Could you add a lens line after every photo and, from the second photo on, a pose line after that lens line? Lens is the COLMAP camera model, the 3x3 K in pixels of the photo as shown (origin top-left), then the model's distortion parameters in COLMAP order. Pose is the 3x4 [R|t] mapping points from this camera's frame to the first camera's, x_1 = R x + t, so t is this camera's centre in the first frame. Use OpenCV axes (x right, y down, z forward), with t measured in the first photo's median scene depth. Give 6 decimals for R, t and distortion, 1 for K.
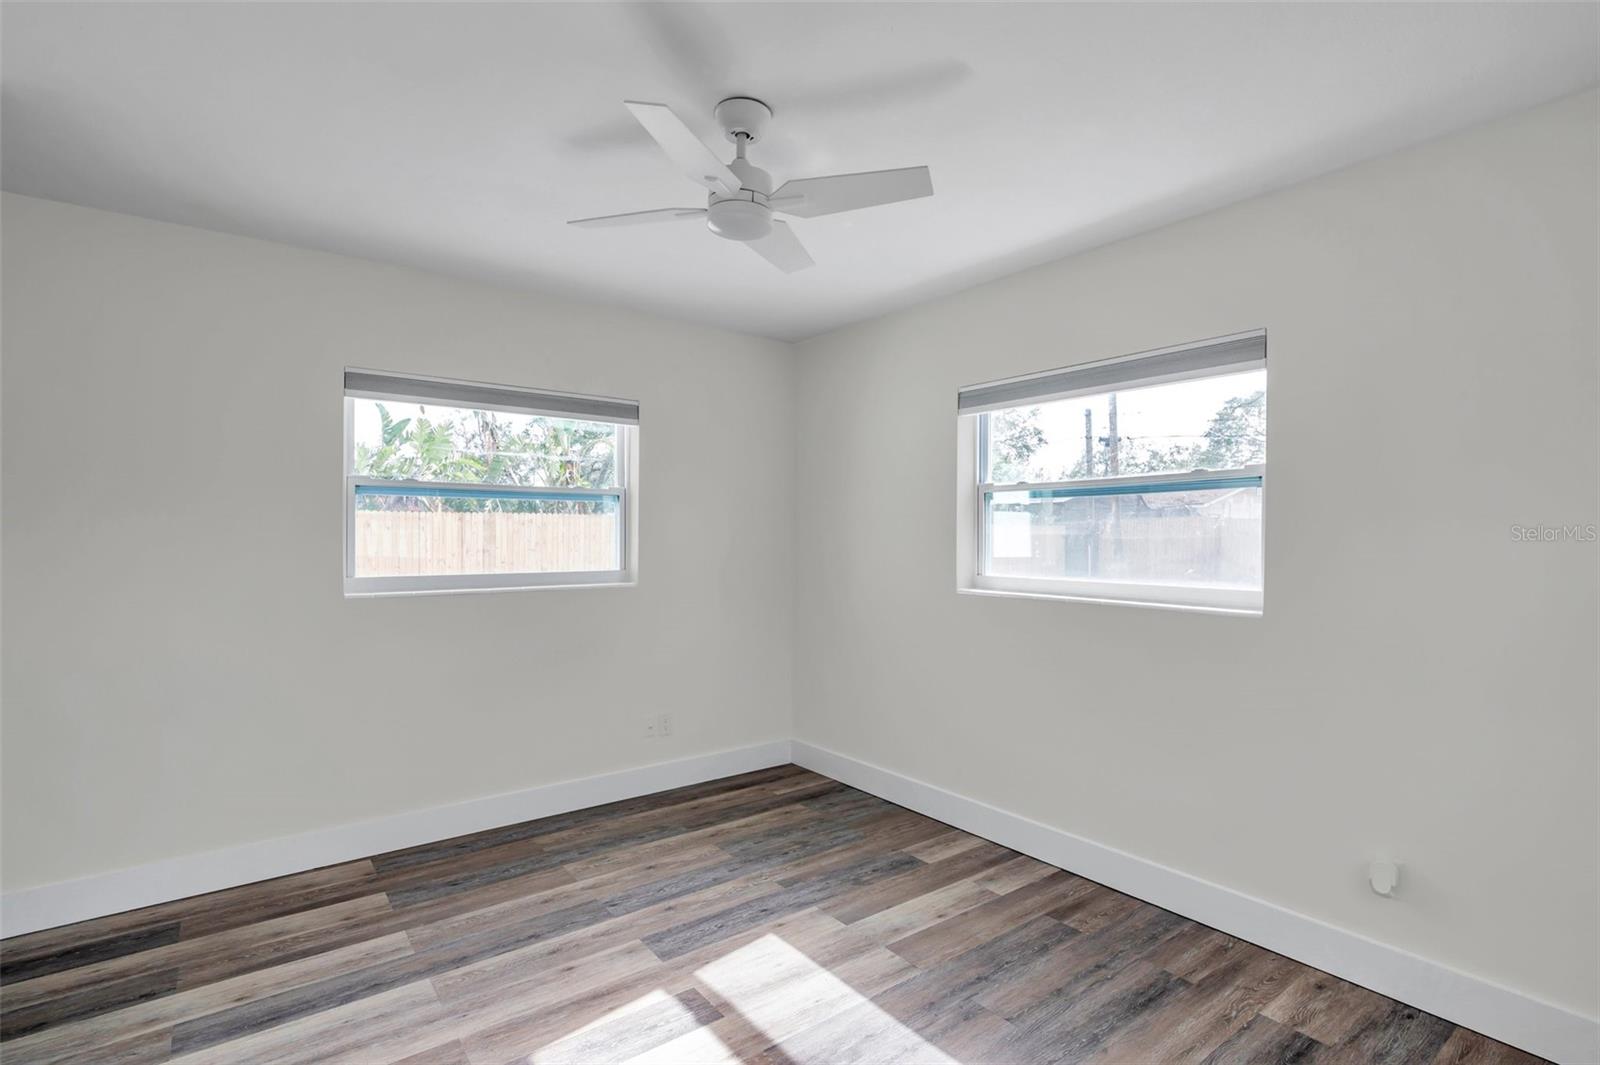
lens RADIAL K [[769.2, 0, 800.0], [0, 769.2, 532.5], [0, 0, 1]] dist [0.001907, 0.000200]
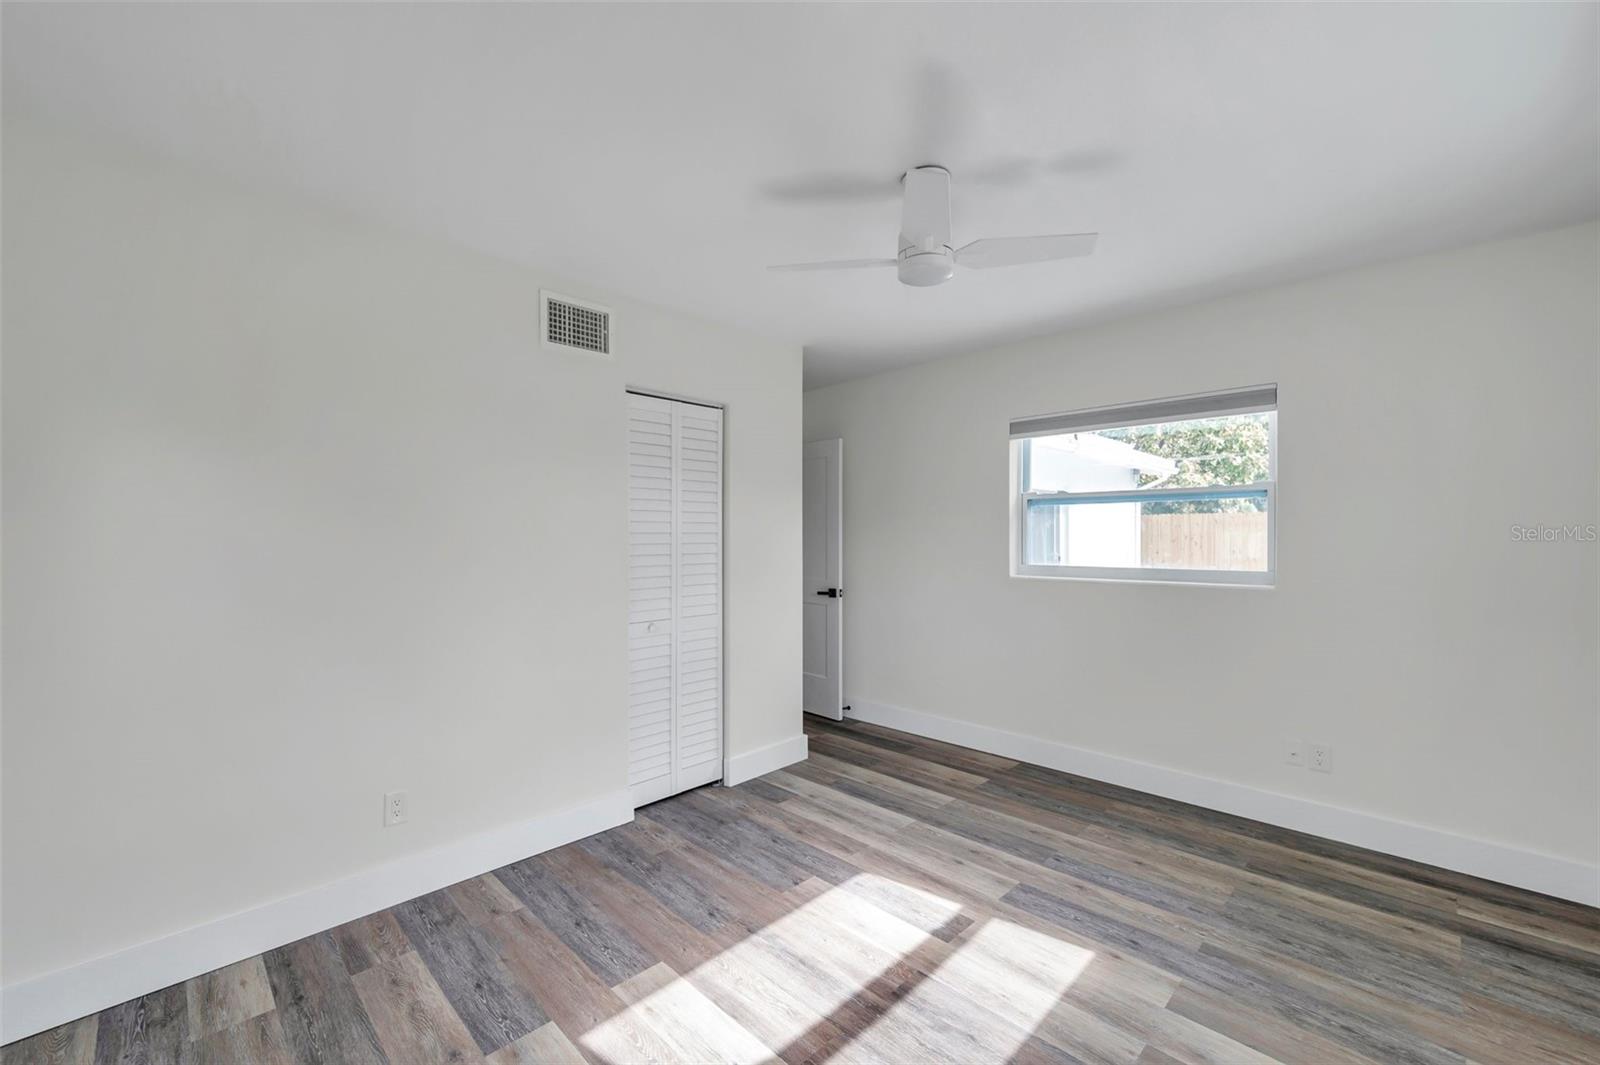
lens RADIAL K [[659.1, 0, 800.0], [0, 659.1, 532.5], [0, 0, 1]] dist [0.000431, -0.000052]
pose [[0.128821, -0.007359, -0.991641, 0.644876], [0.009575, 0.999935, -0.006177, 0.002855], [0.991622, -0.008699, 0.128883, 0.477020]]
